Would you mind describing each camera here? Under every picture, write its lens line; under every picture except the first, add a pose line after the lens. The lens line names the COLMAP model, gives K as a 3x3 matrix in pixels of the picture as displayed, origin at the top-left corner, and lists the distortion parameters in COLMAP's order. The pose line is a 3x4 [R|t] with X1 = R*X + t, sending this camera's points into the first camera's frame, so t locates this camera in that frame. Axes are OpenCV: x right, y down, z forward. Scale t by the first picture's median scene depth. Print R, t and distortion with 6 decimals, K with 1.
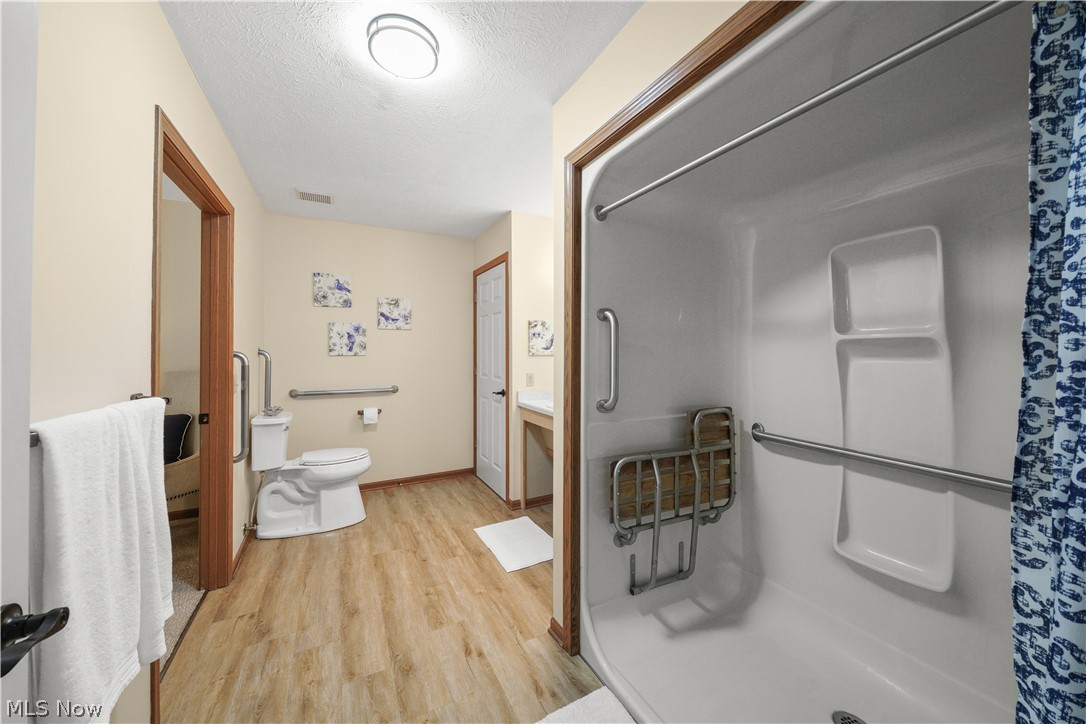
lens RADIAL K [[382.1, 0, 537.6], [0, 382.1, 346.9], [0, 0, 1]] dist [-0.007497, 0.000423]
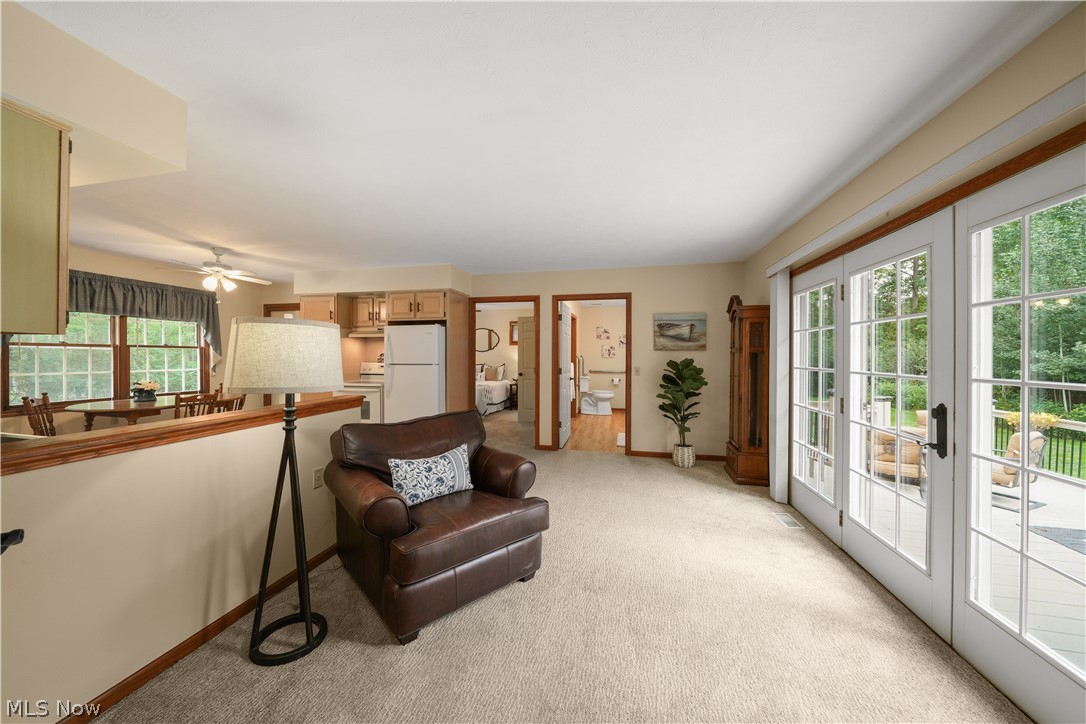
lens RADIAL K [[382.1, 0, 542.7], [0, 382.1, 357.0], [0, 0, 1]] dist [-0.007497, 0.000423]
pose [[0.767622, 0.003706, -0.640893, 0.846818], [0.001374, 0.999971, 0.007427, -0.002135], [0.640902, -0.006582, 0.767595, -1.316129]]
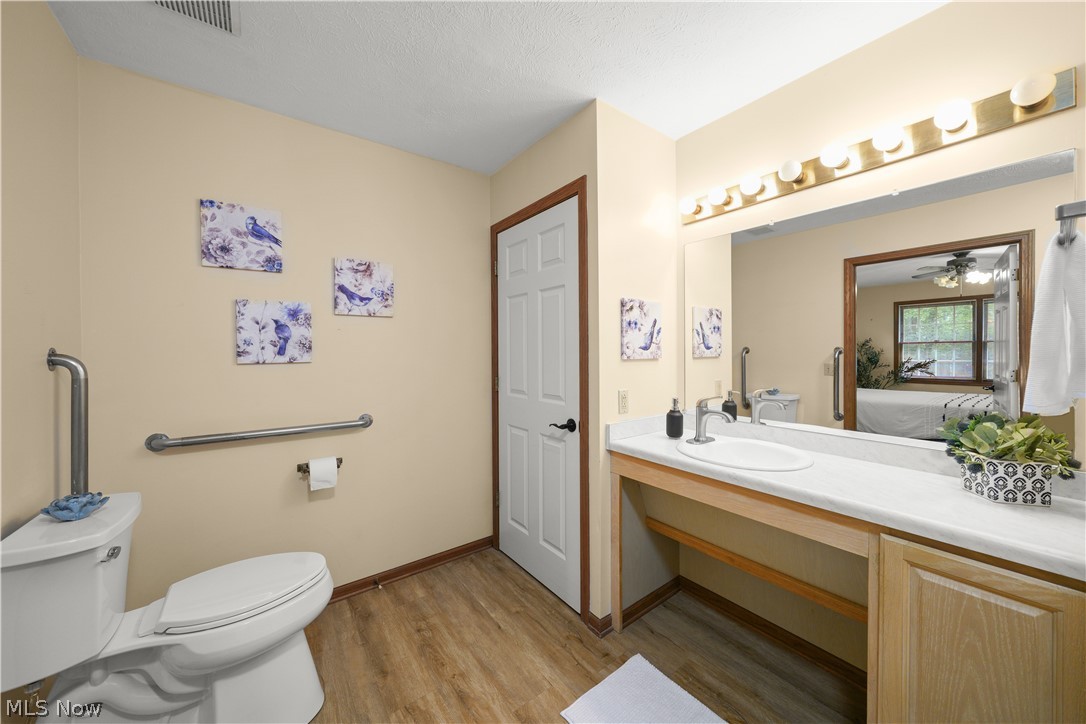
lens RADIAL K [[382.1, 0, 539.4], [0, 382.1, 352.1], [0, 0, 1]] dist [-0.007497, 0.000423]
pose [[0.988522, -0.006576, 0.150935, -0.218767], [0.004896, 0.999922, 0.011498, 0.002983], [-0.150999, -0.010627, 0.988477, 0.428638]]
